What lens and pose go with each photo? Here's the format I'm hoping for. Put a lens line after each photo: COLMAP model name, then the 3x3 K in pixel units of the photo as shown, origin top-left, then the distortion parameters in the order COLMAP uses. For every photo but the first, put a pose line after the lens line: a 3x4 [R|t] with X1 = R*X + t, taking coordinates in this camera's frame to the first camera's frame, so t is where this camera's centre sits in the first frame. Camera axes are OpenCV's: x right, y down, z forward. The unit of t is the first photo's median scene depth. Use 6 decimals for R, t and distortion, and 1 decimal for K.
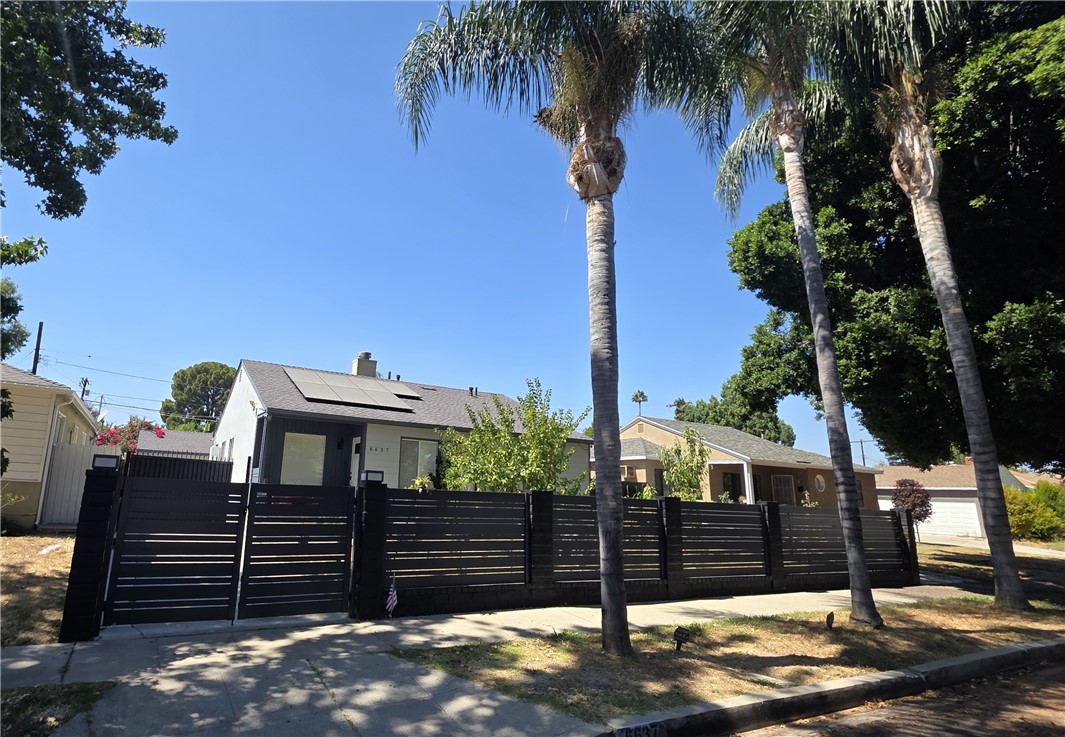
lens RADIAL K [[562.2, 0, 425.1], [0, 562.2, 371.2], [0, 0, 1]] dist [0.001319, -0.000432]
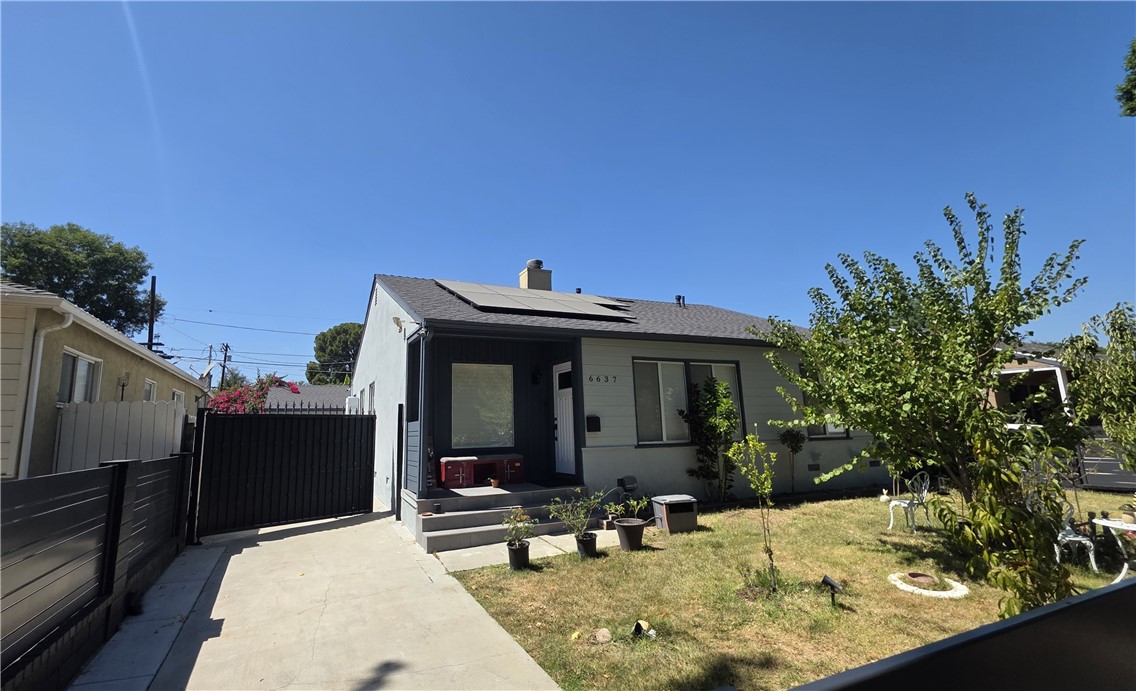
lens RADIAL K [[507.7, 0, 524.4], [0, 507.7, 344.6], [0, 0, 1]] dist [-0.001406, -0.000227]
pose [[0.996498, -0.074295, -0.038360, -0.261698], [0.075793, 0.996353, 0.039196, 0.131008], [0.035308, -0.041966, 0.998495, 0.782513]]
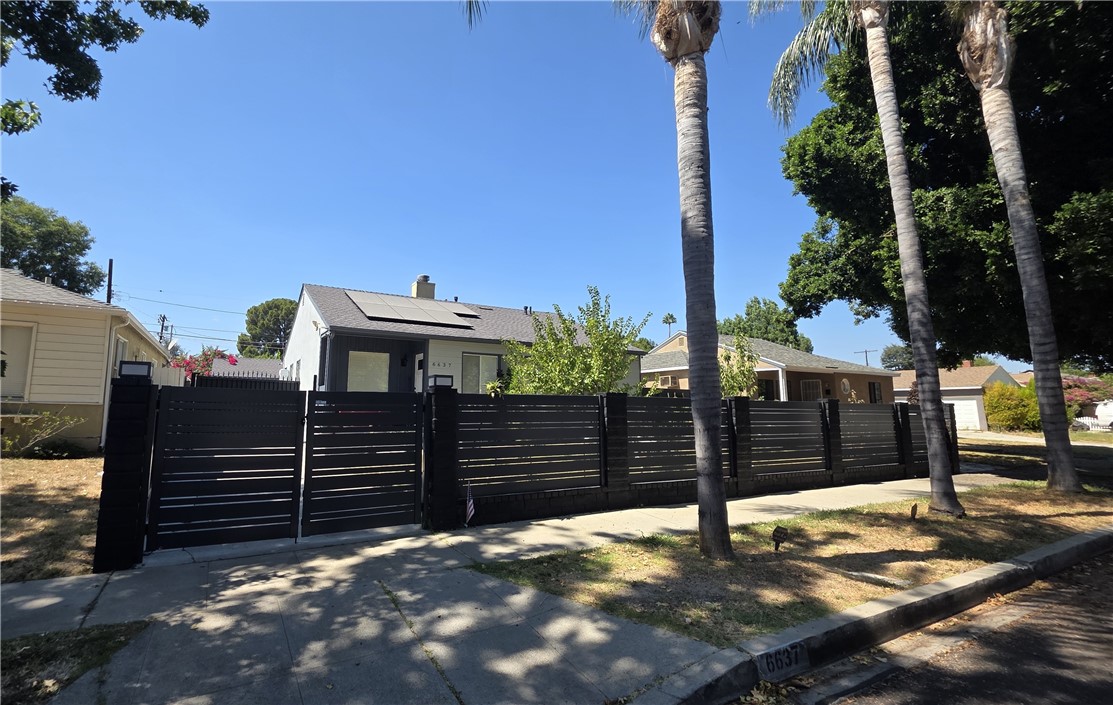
lens RADIAL K [[499.2, 0, 489.3], [0, 499.2, 347.3], [0, 0, 1]] dist [-0.000258, 0.000248]
pose [[0.999245, -0.029864, 0.024871, -0.029824], [0.027598, 0.995831, 0.086944, 0.055425], [-0.027364, -0.086192, 0.995903, 0.161754]]
